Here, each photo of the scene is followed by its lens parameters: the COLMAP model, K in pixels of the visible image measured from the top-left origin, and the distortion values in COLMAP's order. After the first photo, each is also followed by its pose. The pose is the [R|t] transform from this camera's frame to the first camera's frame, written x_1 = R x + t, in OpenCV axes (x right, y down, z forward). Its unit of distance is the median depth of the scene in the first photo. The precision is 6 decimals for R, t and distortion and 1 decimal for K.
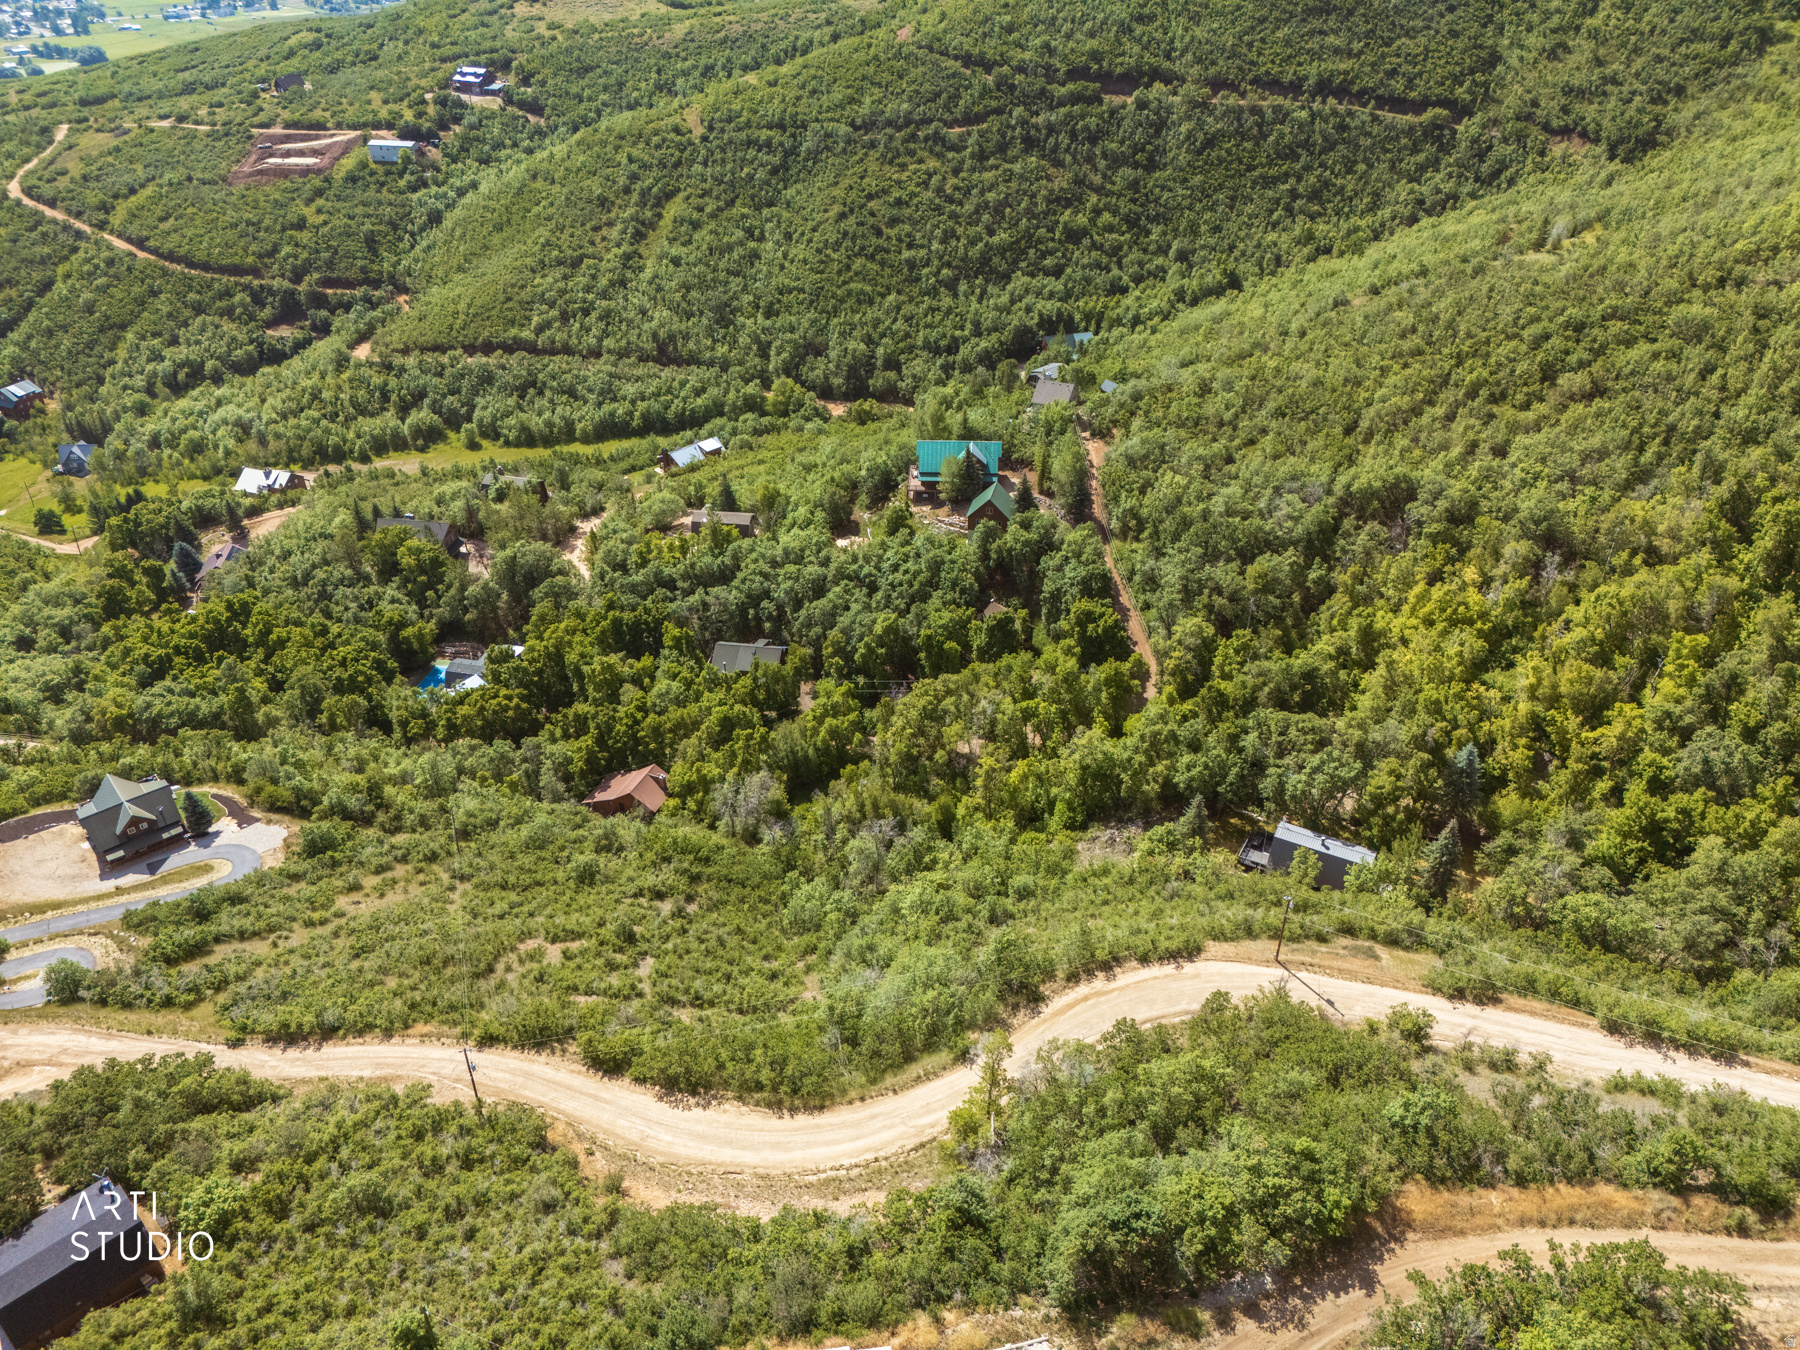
lens RADIAL K [[1325.5, 0, 905.9], [0, 1325.5, 671.8], [0, 0, 1]] dist [0.076082, -0.070890]
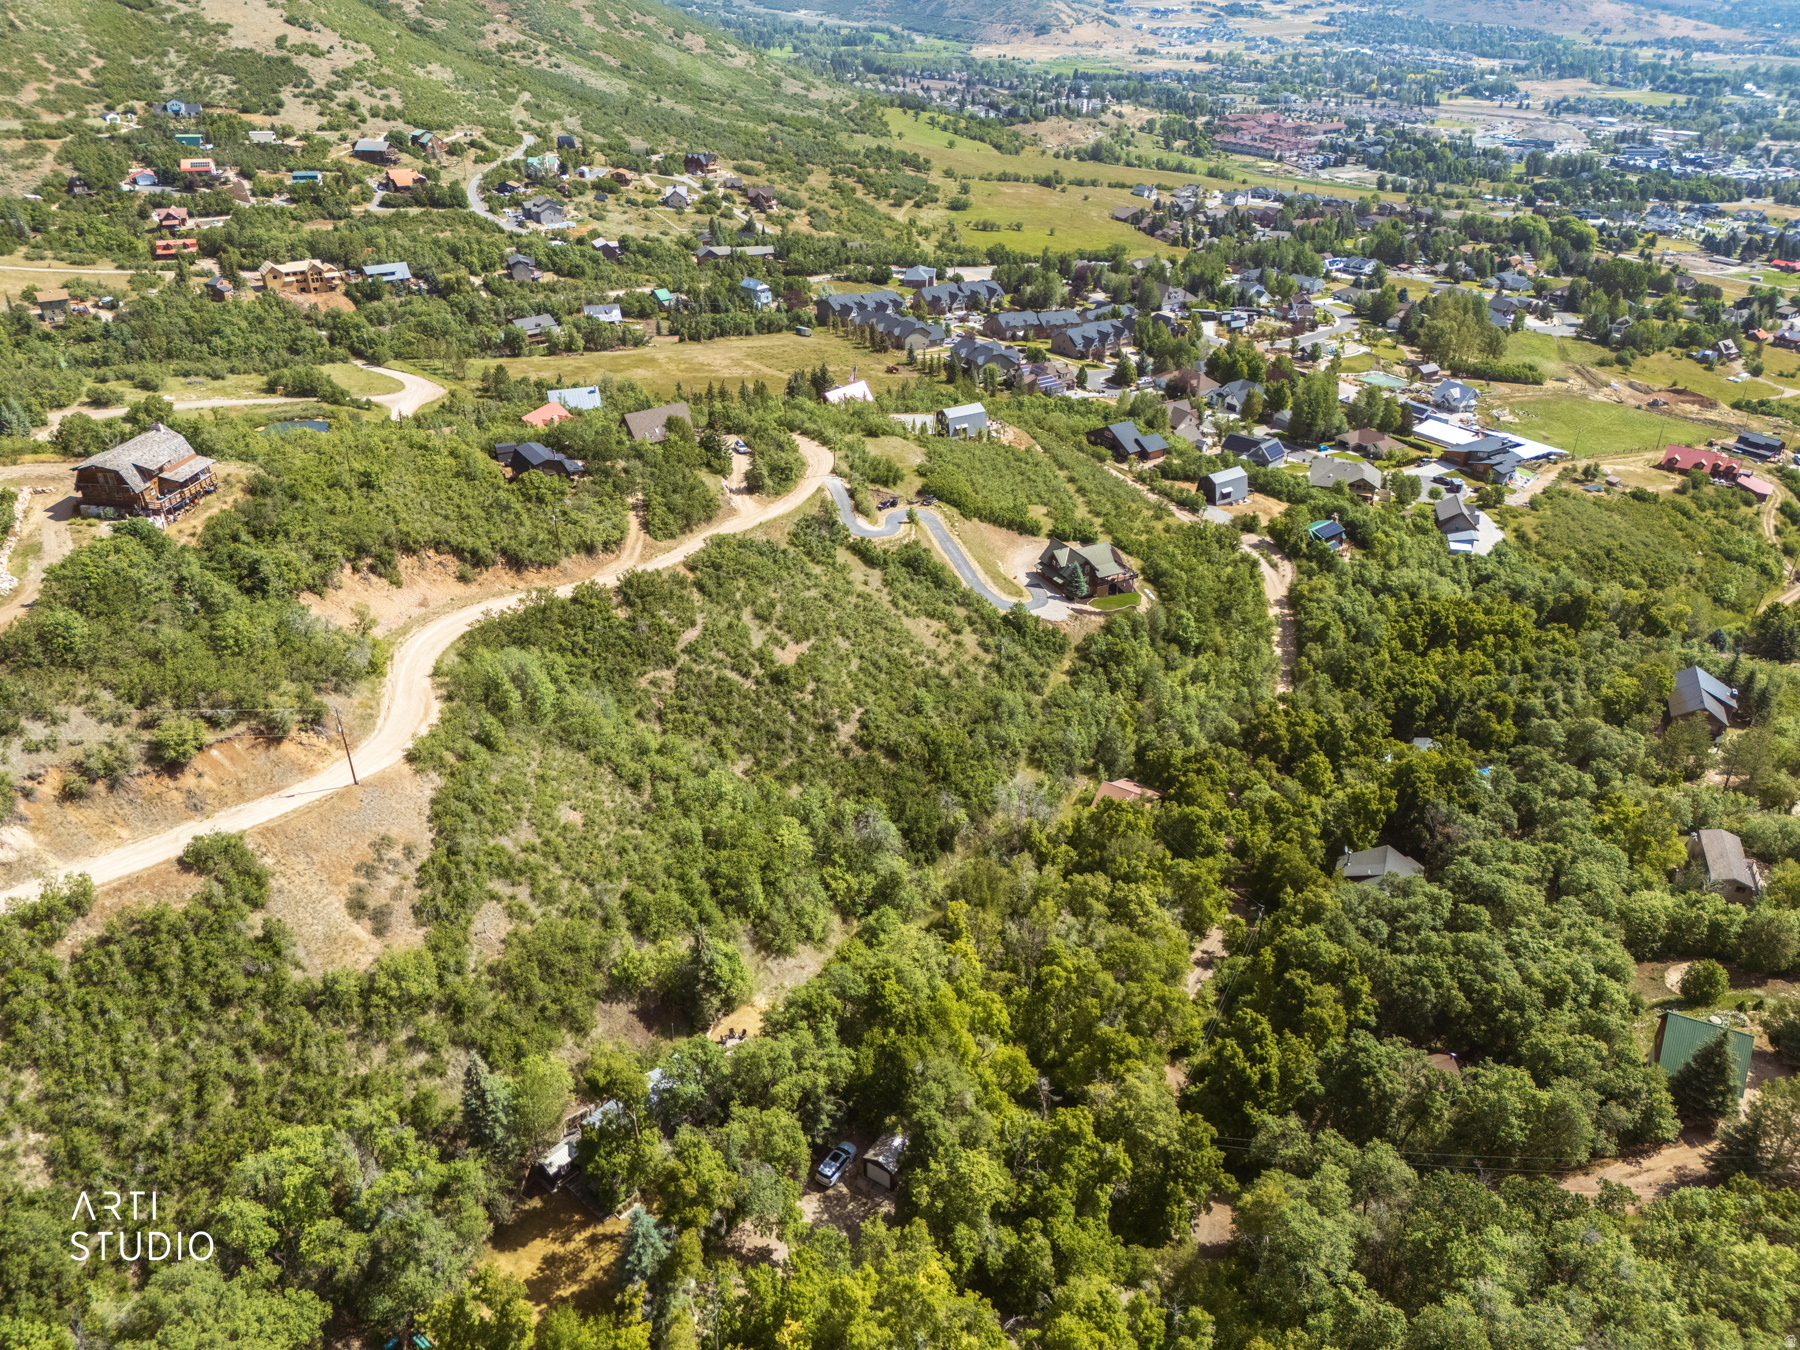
lens RADIAL K [[1325.5, 0, 905.9], [0, 1325.5, 671.8], [0, 0, 1]] dist [0.076082, -0.070890]
pose [[-0.223755, 0.480973, -0.847702, 0.334201], [-0.541812, 0.661596, 0.518393, -0.211783], [0.810169, 0.575288, 0.112561, 0.367050]]
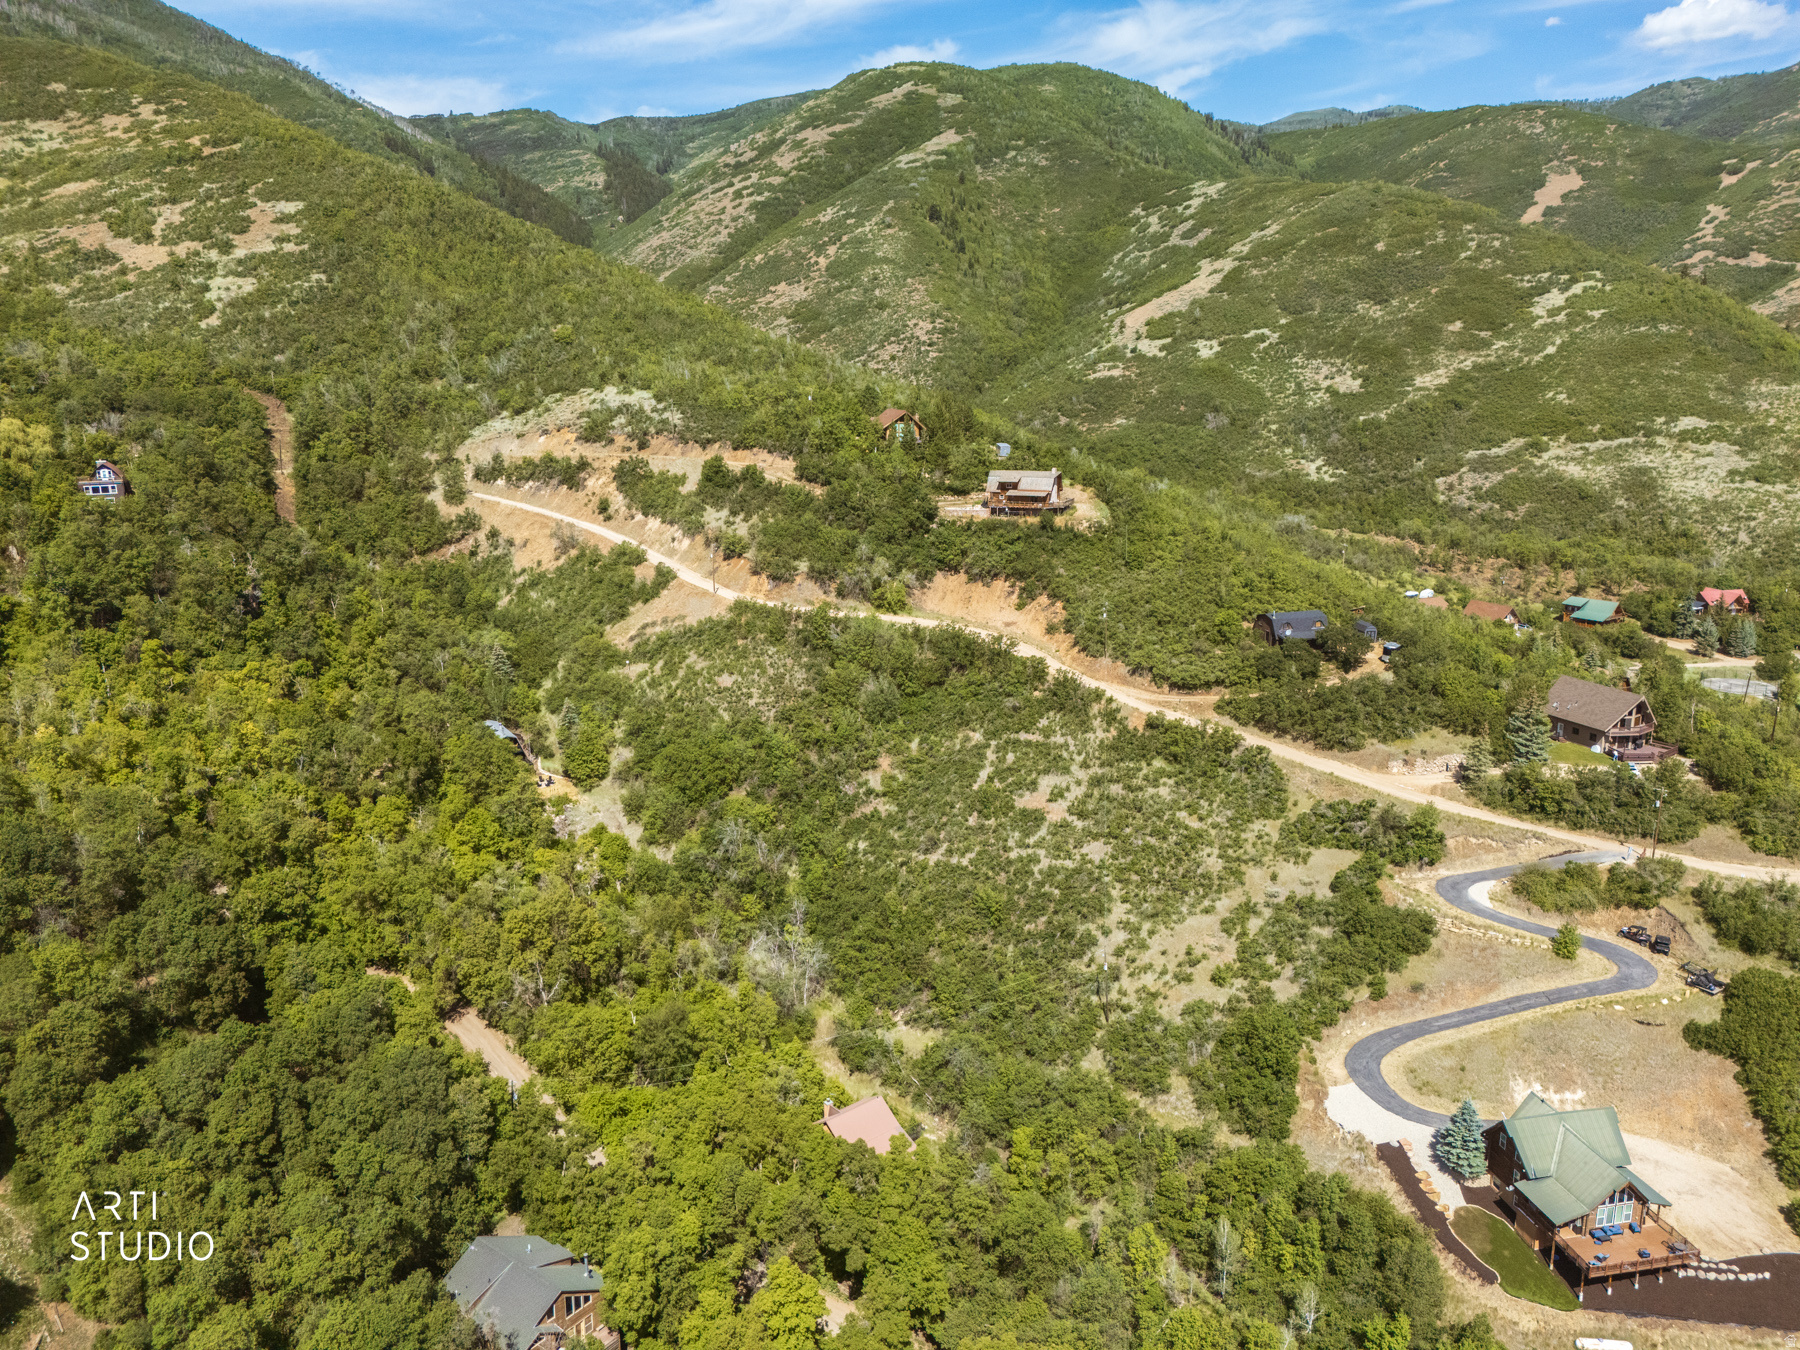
lens RADIAL K [[1311.2, 0, 900.0], [0, 1311.2, 675.0], [0, 0, 1]] dist [0.072488, -0.070168]
pose [[-0.872474, -0.104237, 0.477413, -0.277672], [0.282092, 0.690318, 0.666247, -0.281295], [-0.399014, 0.715958, -0.572881, 0.640977]]
